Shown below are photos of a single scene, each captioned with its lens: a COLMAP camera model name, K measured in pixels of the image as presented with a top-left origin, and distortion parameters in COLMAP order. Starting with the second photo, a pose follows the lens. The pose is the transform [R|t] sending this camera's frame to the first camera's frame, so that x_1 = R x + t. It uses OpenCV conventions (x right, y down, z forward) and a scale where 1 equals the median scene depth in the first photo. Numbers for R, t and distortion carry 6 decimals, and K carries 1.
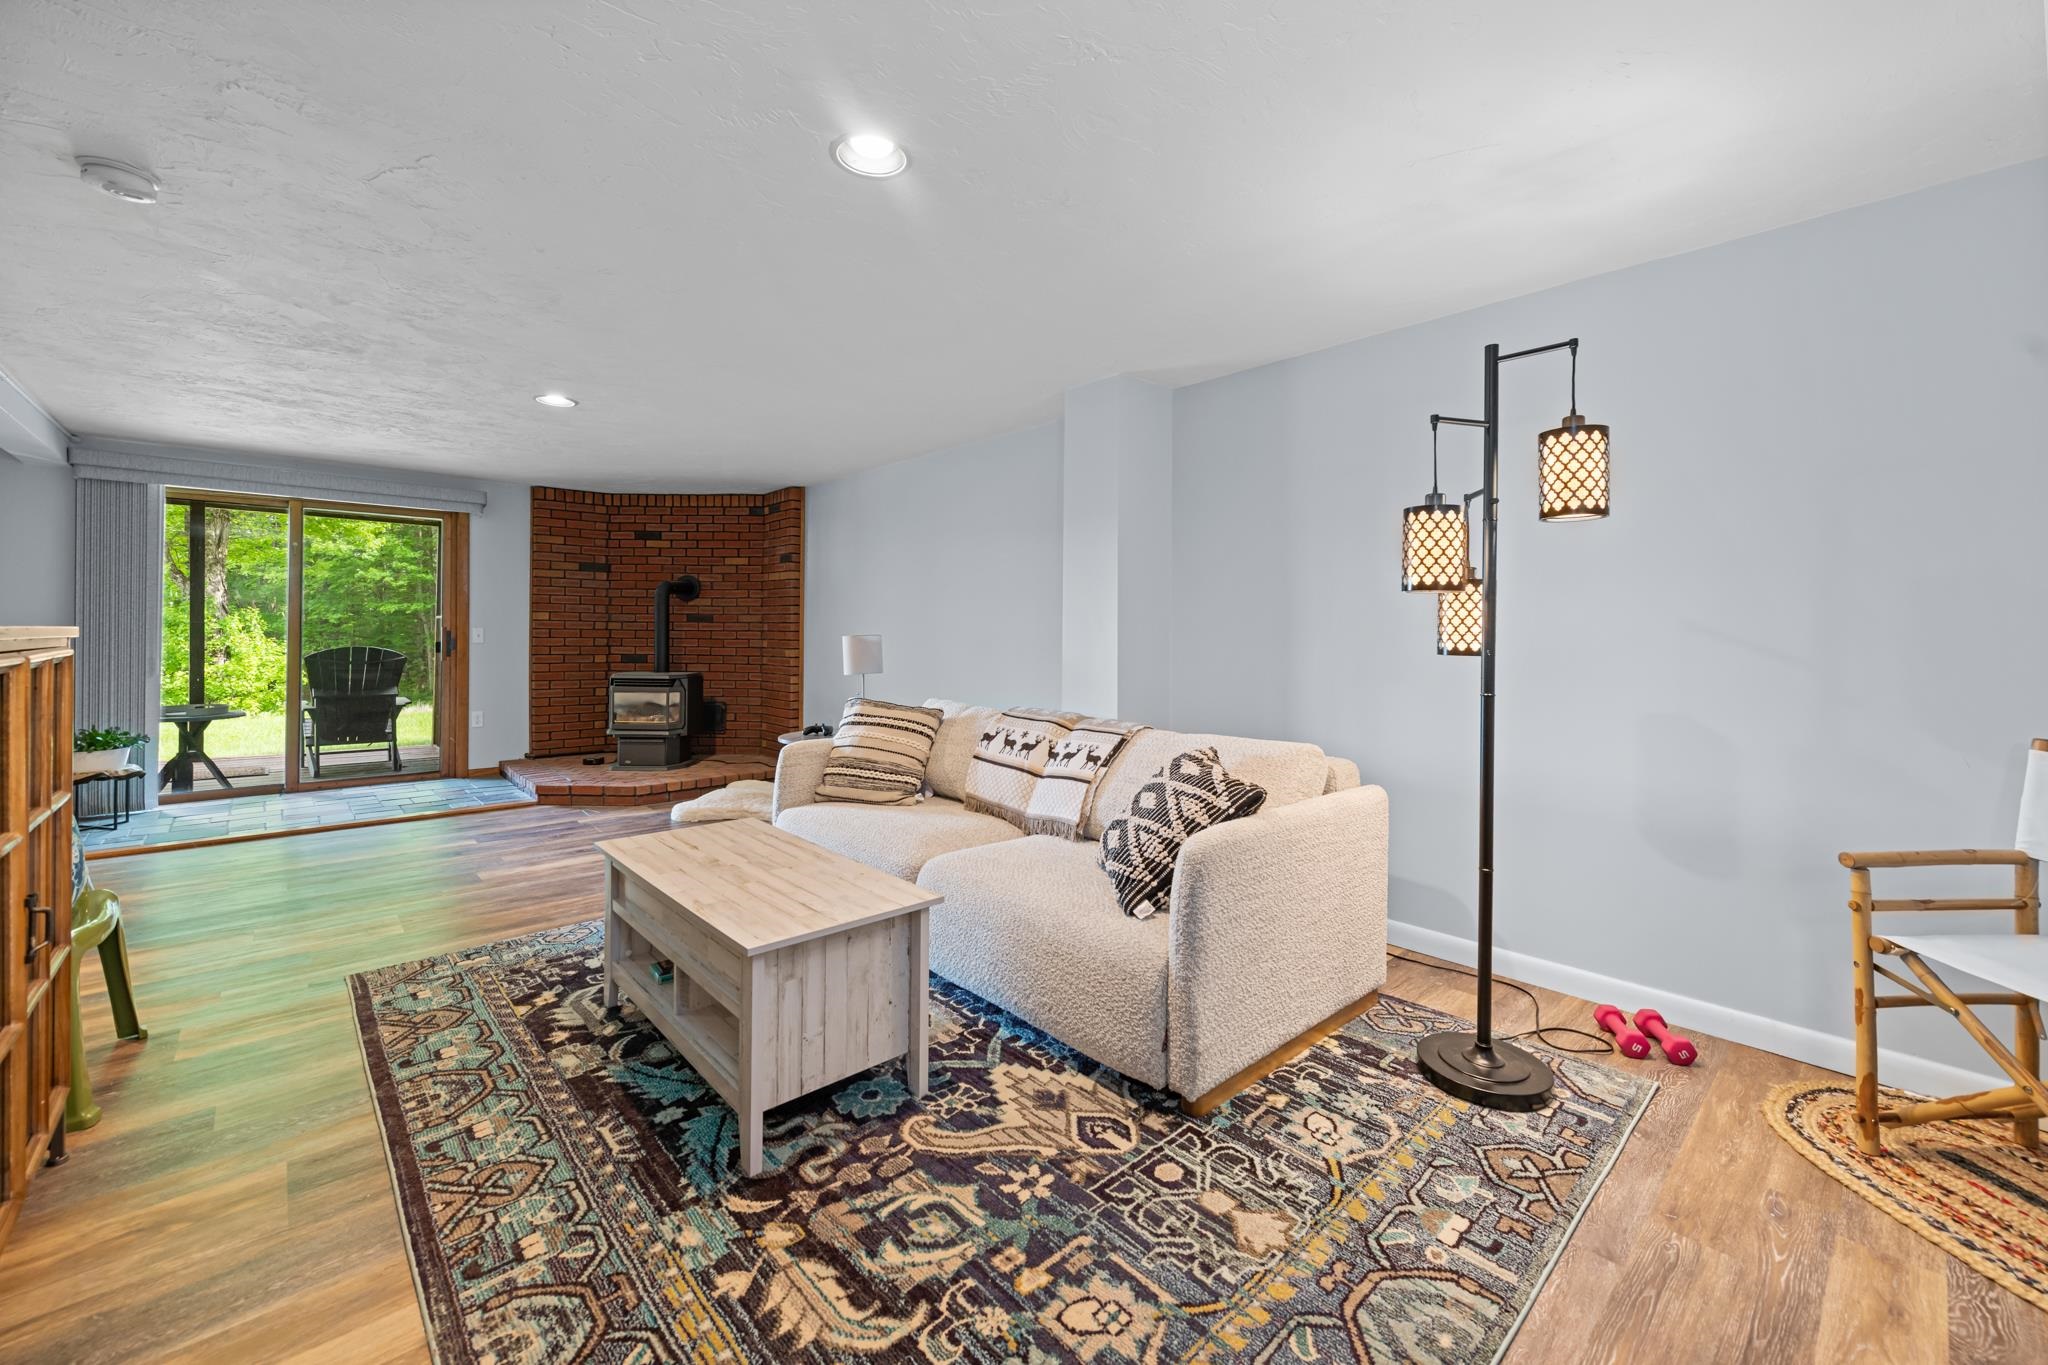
lens RADIAL K [[804.1, 0, 1032.7], [0, 804.1, 629.7], [0, 0, 1]] dist [0.001854, -0.000096]
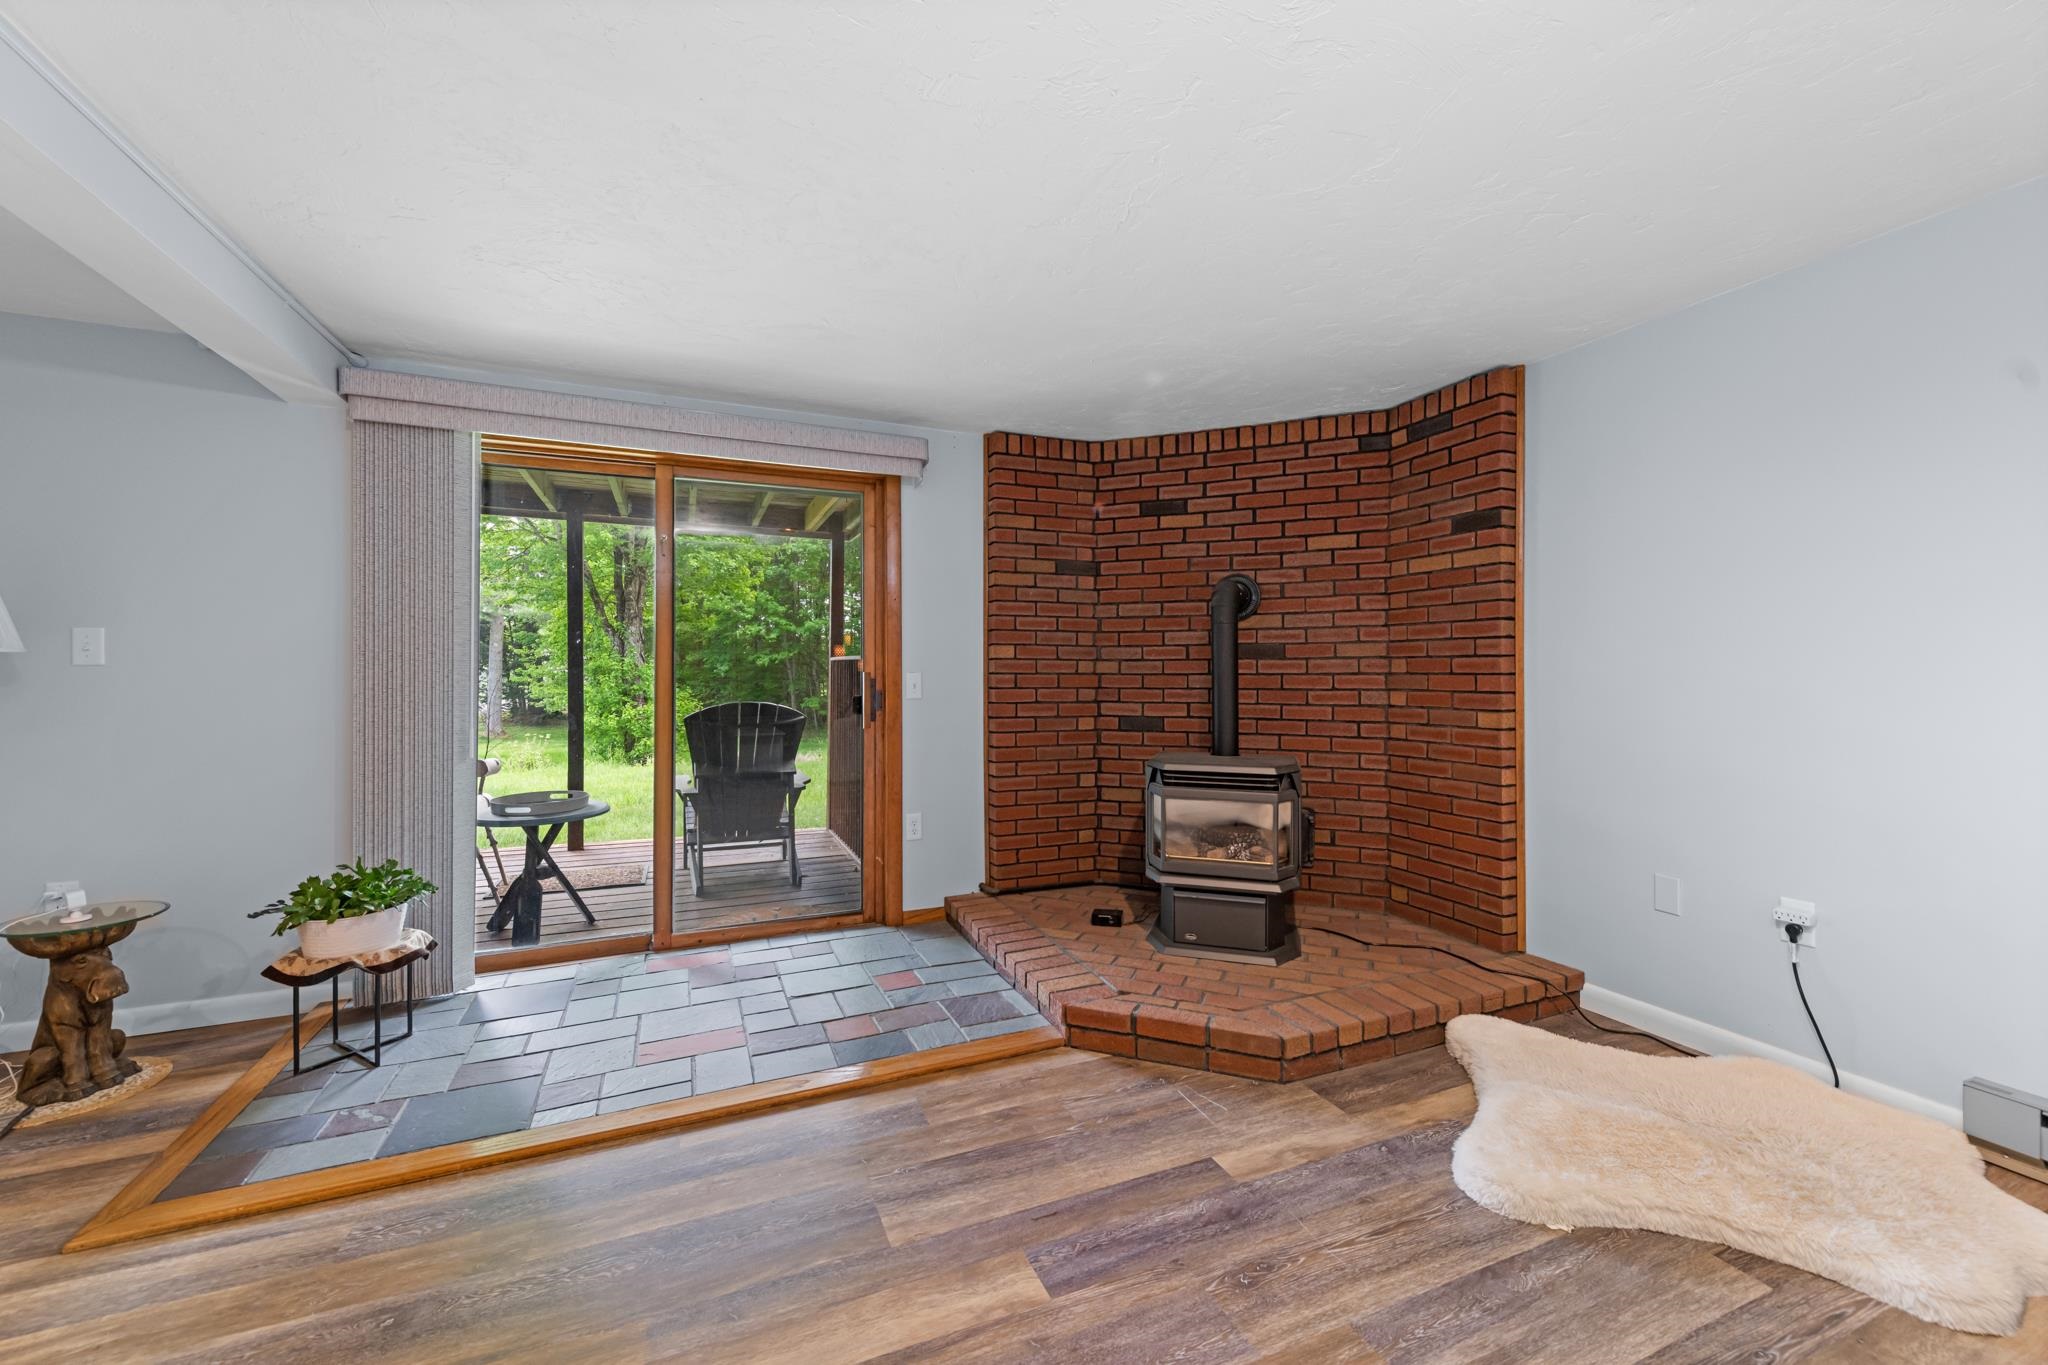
lens RADIAL K [[813.2, 0, 1036.9], [0, 813.2, 665.5], [0, 0, 1]] dist [0.012740, -0.000021]
pose [[0.940668, -0.013424, -0.339064, -0.384512], [0.011037, 0.999899, -0.008966, -0.001393], [0.339150, 0.004692, 0.940721, 0.447364]]
